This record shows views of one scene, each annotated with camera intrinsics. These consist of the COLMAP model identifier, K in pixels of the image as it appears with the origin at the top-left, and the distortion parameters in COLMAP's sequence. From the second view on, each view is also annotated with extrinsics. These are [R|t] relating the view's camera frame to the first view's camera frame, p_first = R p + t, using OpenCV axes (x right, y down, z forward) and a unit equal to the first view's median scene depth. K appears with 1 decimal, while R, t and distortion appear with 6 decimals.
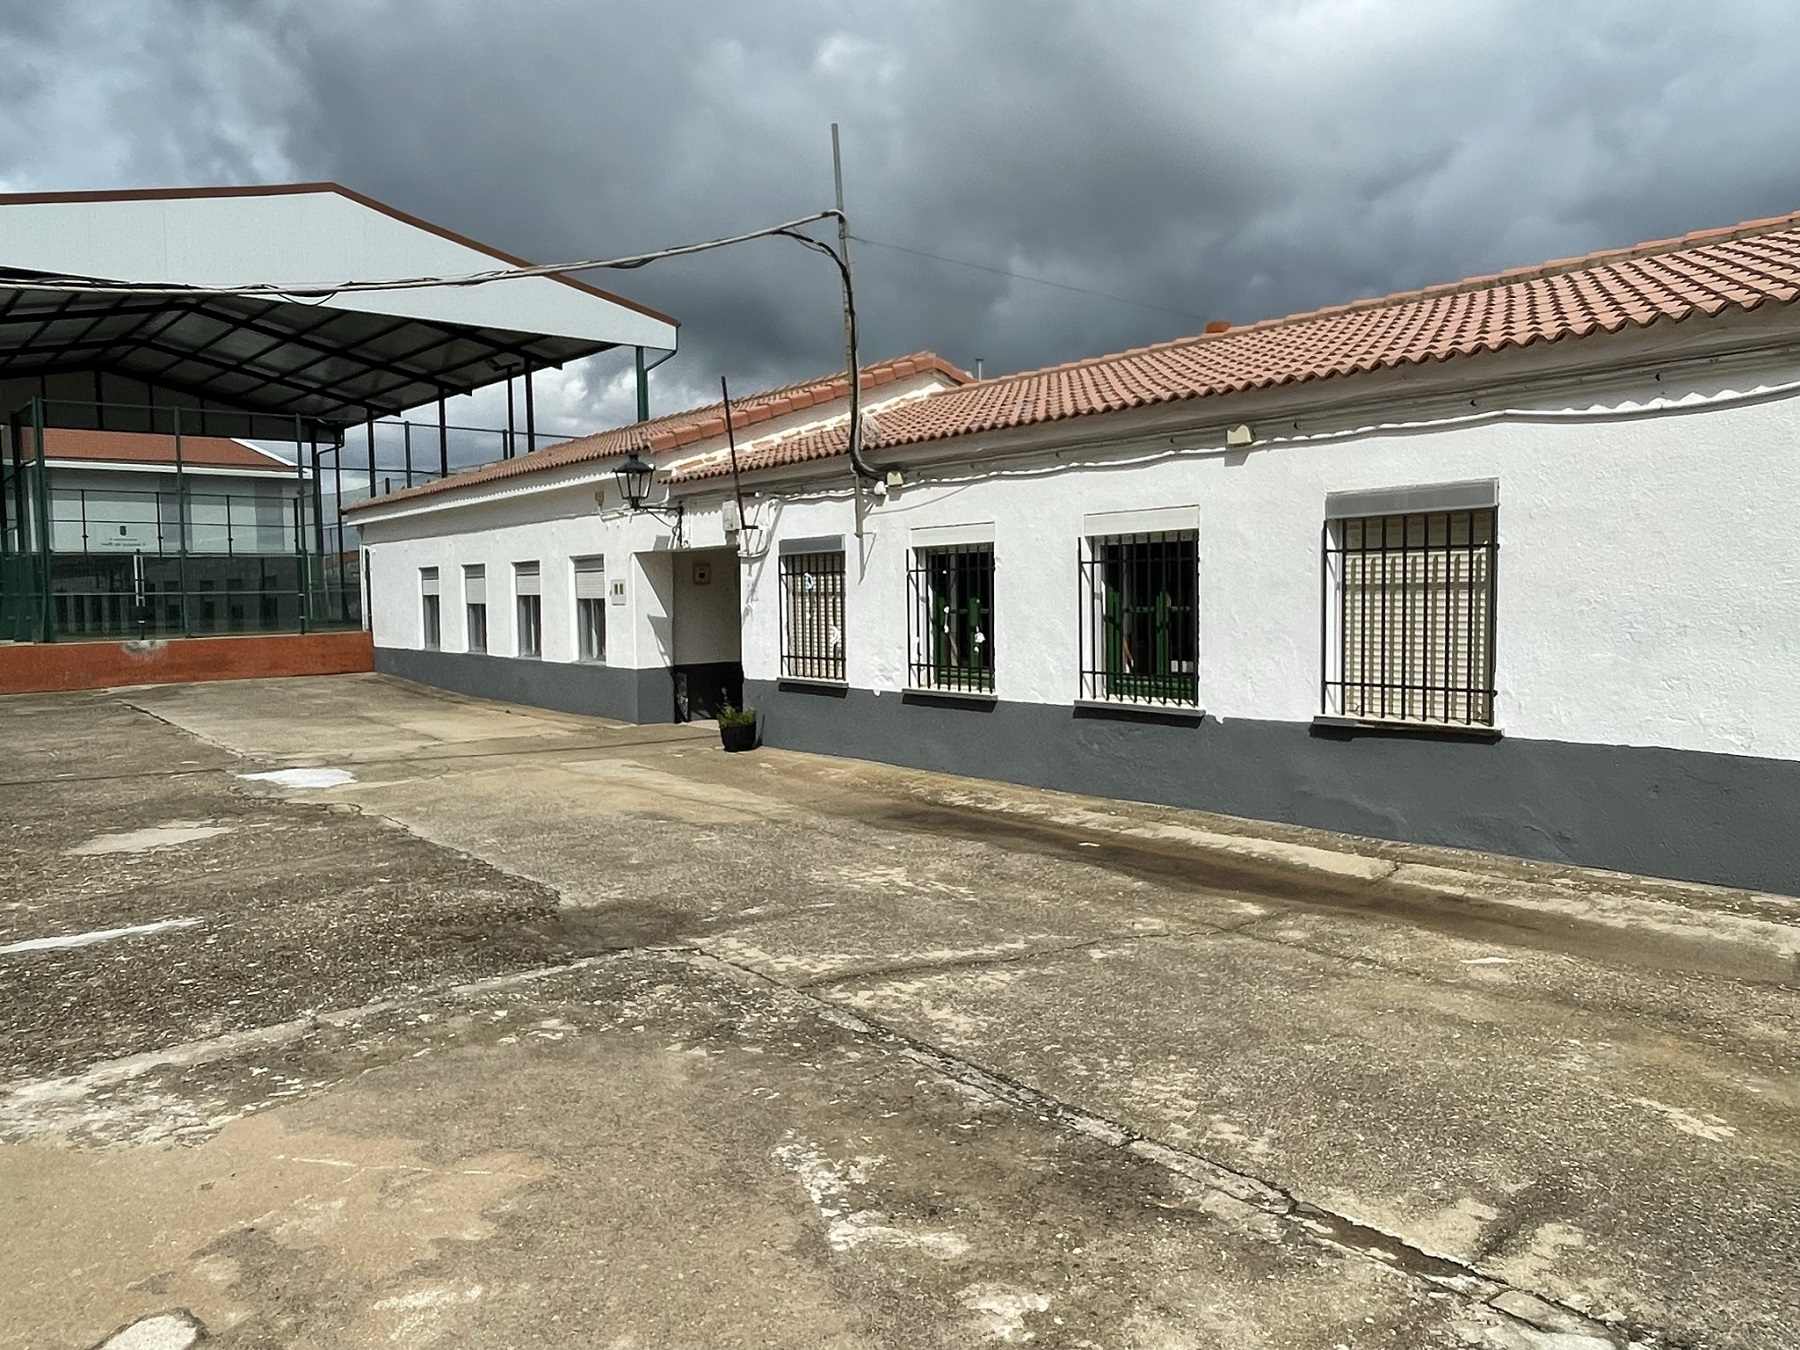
lens RADIAL K [[1303.4, 0, 900.0], [0, 1303.4, 675.0], [0, 0, 1]] dist [0.002444, 0.000095]
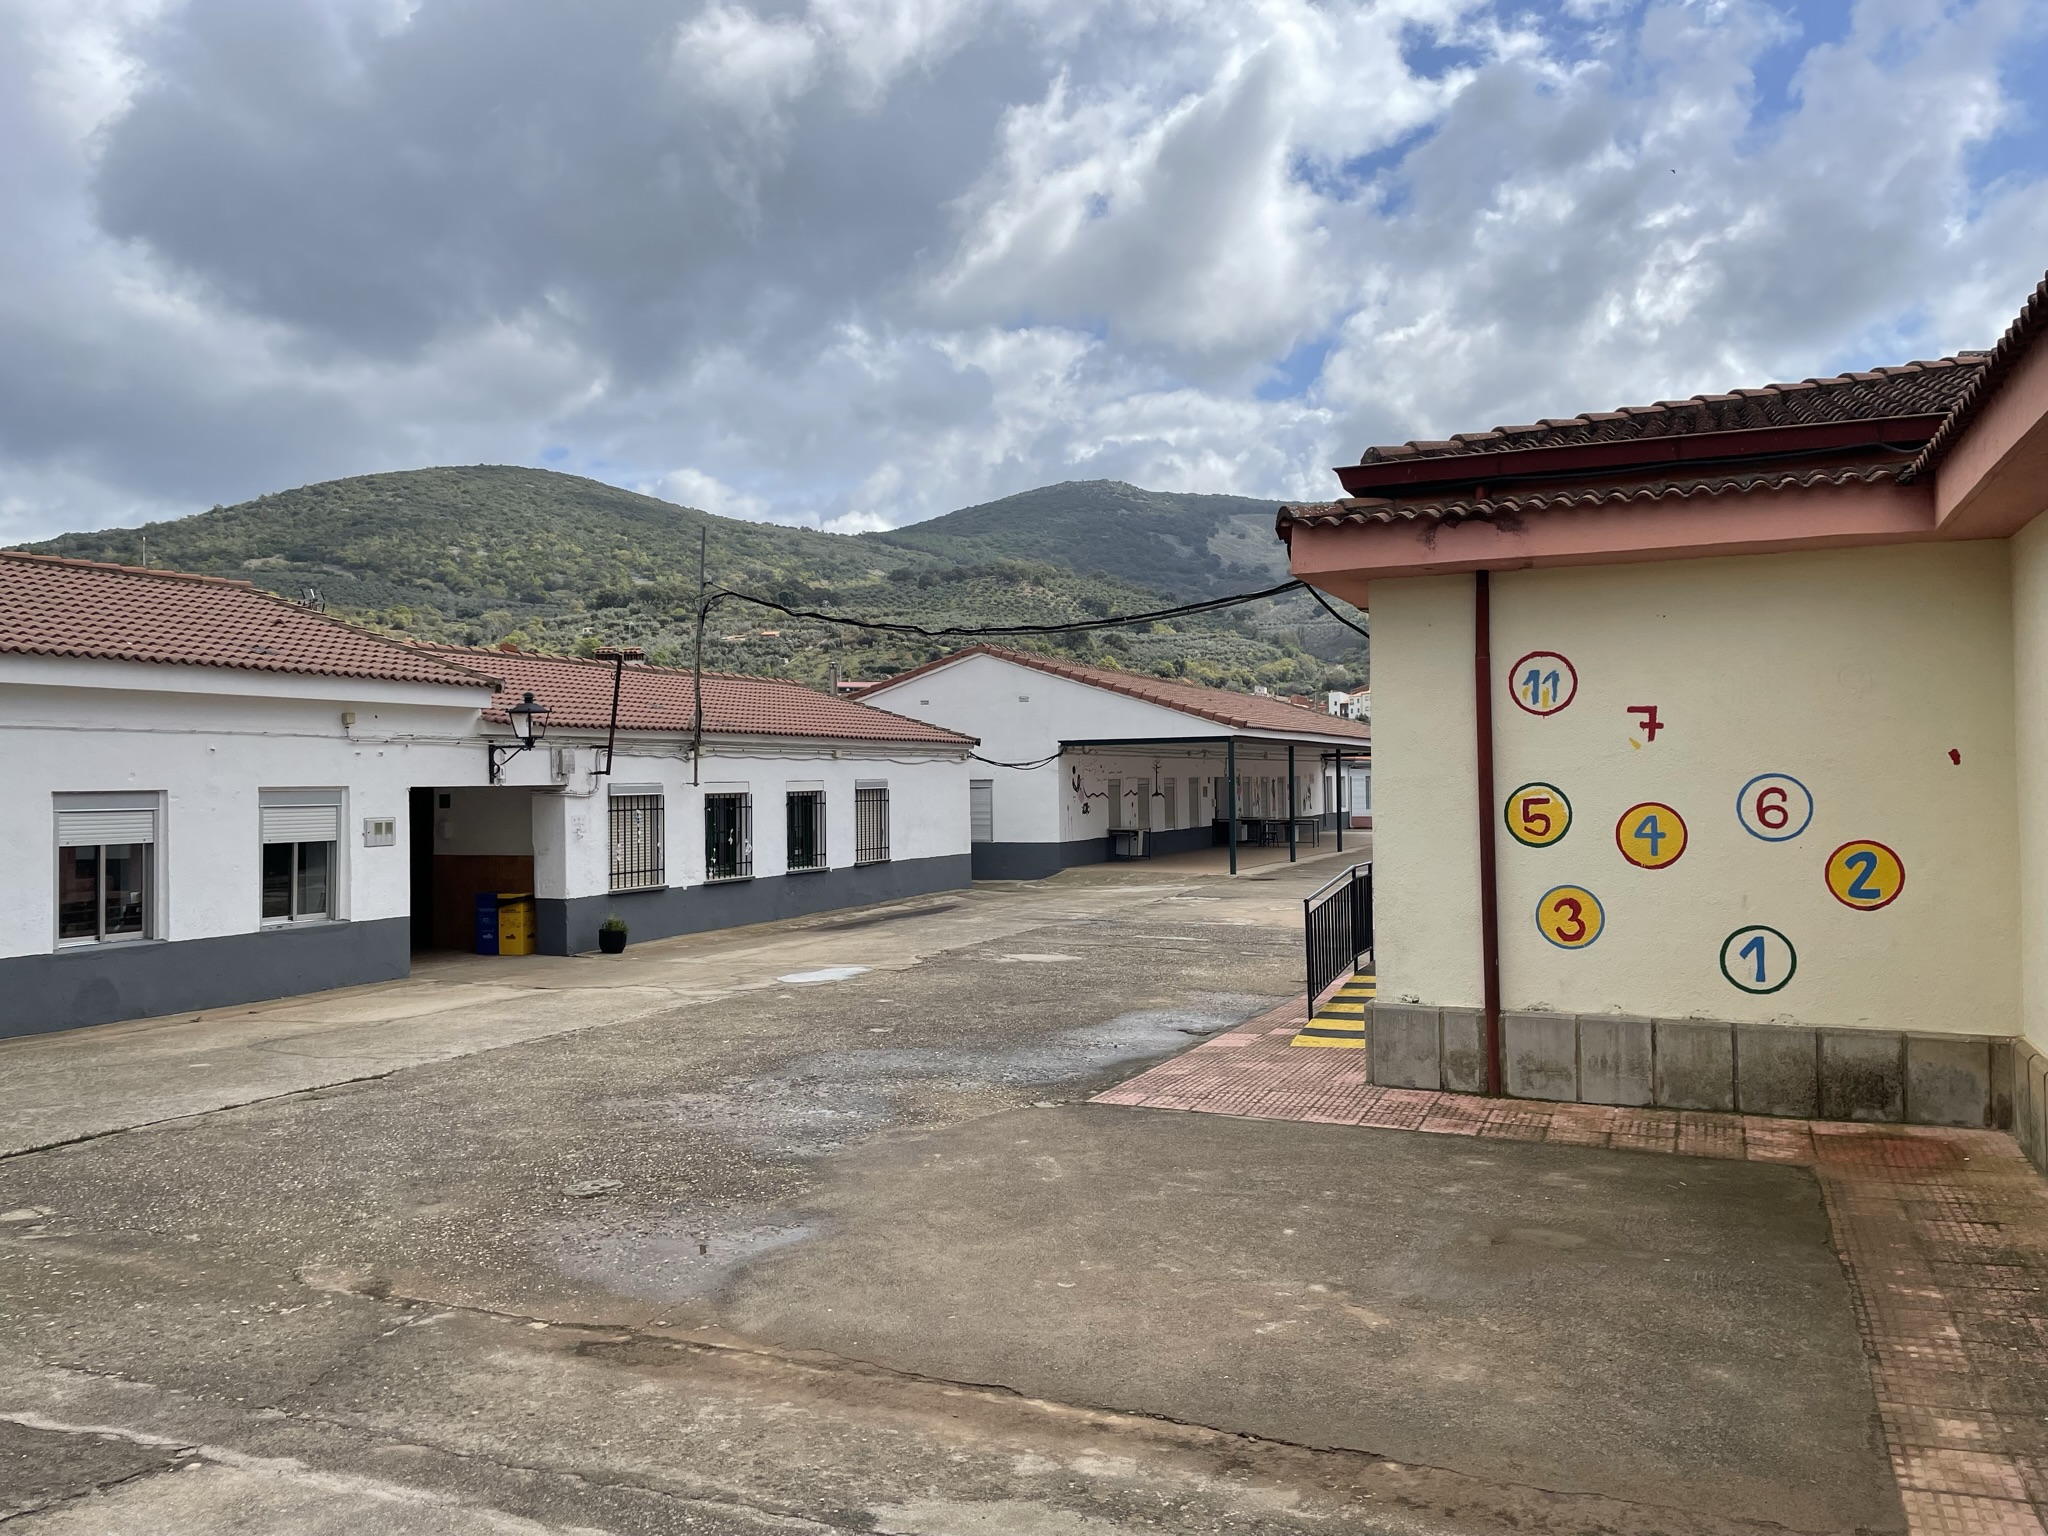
lens RADIAL K [[1550.7, 0, 1024.0], [0, 1550.7, 768.0], [0, 0, 1]] dist [0.001902, 0.001416]
pose [[-0.486453, 0.019643, 0.873486, -1.904305], [0.065730, 0.997737, 0.014168, -0.133712], [-0.871231, 0.064306, -0.486643, 1.627530]]
